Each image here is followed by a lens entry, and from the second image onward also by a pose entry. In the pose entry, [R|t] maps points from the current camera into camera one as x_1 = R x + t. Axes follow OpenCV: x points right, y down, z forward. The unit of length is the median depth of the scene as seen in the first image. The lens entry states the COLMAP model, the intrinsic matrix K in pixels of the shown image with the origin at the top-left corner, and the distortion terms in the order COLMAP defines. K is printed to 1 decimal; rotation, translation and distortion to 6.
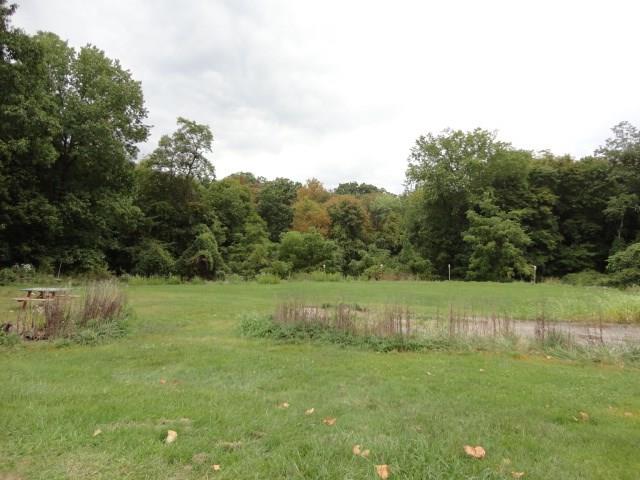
lens RADIAL K [[460.1, 0, 320.0], [0, 460.1, 240.0], [0, 0, 1]] dist [-0.007897, 0.005945]
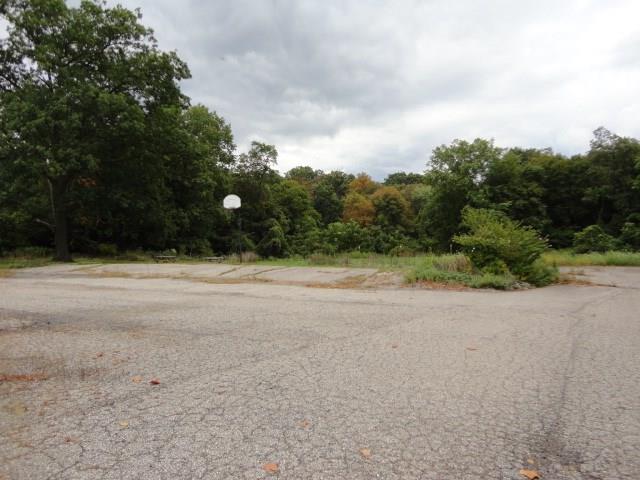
lens RADIAL K [[460.1, 0, 320.0], [0, 460.1, 240.0], [0, 0, 1]] dist [-0.007897, 0.005945]
pose [[0.990807, -0.021758, -0.133519, 0.070938], [0.026099, 0.999183, 0.030850, -0.010594], [0.132739, -0.034052, 0.990566, -0.362389]]
